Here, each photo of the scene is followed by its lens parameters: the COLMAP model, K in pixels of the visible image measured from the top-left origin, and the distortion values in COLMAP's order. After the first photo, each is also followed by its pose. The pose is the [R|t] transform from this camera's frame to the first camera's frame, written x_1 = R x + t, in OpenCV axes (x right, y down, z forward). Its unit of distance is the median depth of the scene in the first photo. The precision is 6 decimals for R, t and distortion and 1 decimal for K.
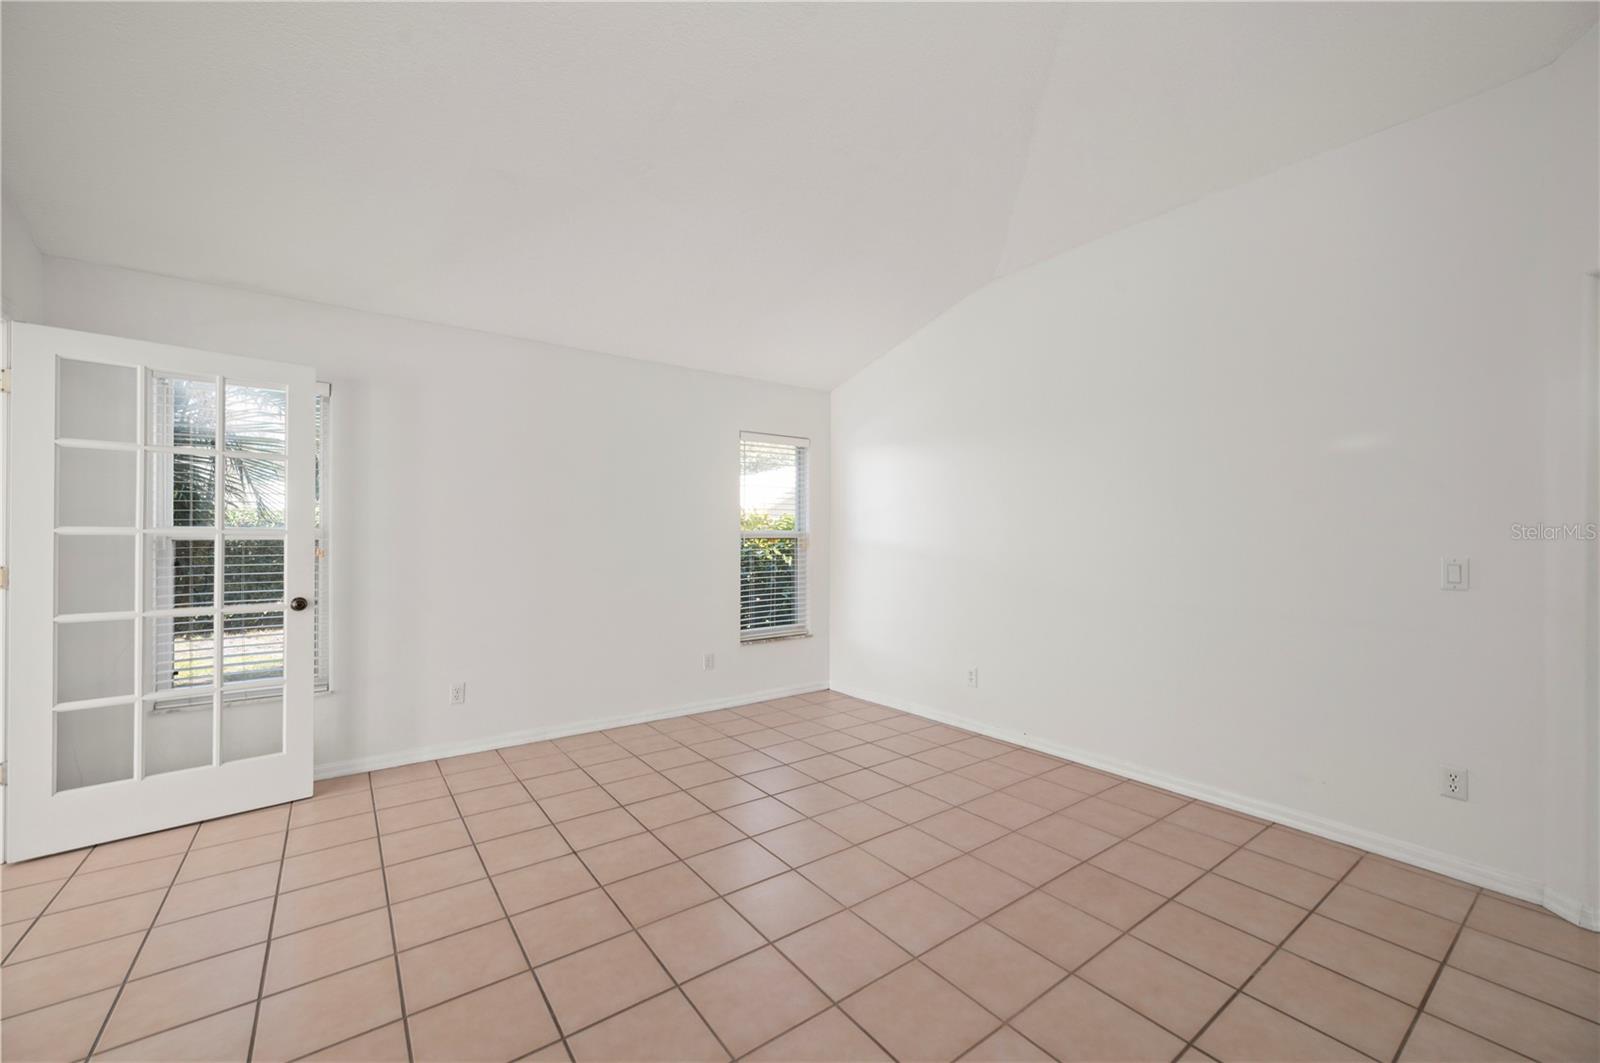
lens RADIAL K [[630.8, 0, 801.6], [0, 630.8, 536.5], [0, 0, 1]] dist [0.000664, 0.000154]
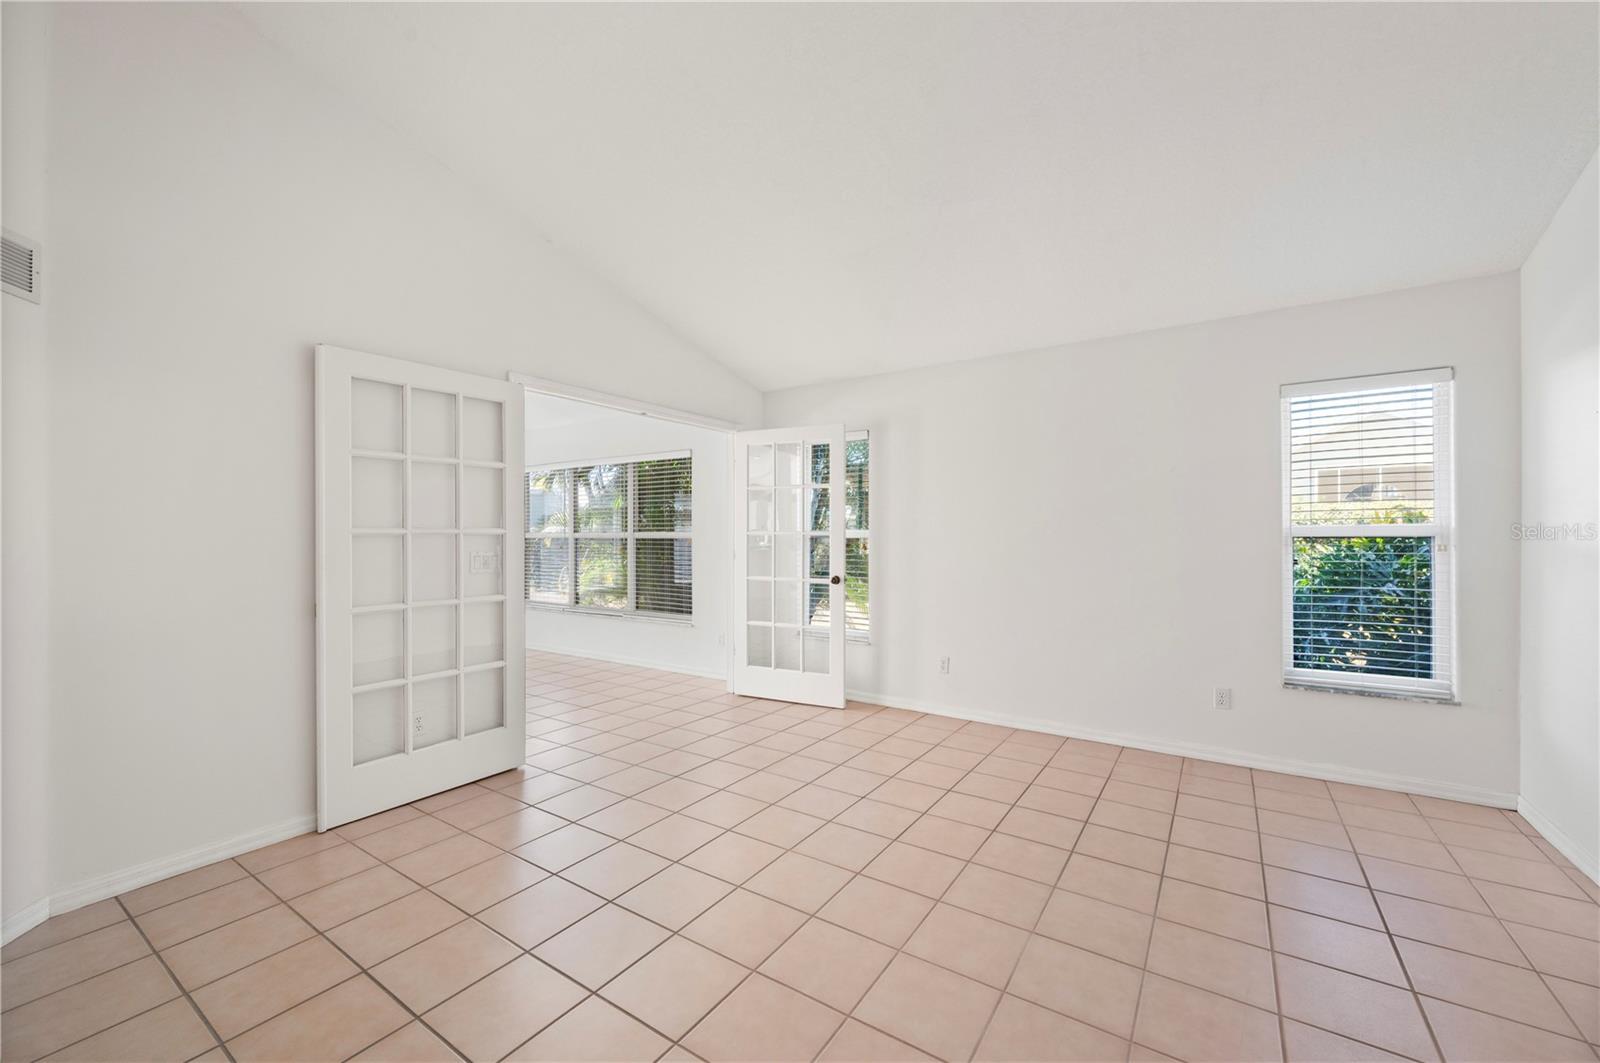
lens RADIAL K [[630.8, 0, 801.5], [0, 630.8, 534.5], [0, 0, 1]] dist [0.000664, 0.000154]
pose [[0.338279, -0.004489, -0.941035, 0.555264], [0.004859, 0.999984, -0.003023, -0.000292], [0.941033, -0.003550, 0.338296, 0.361865]]
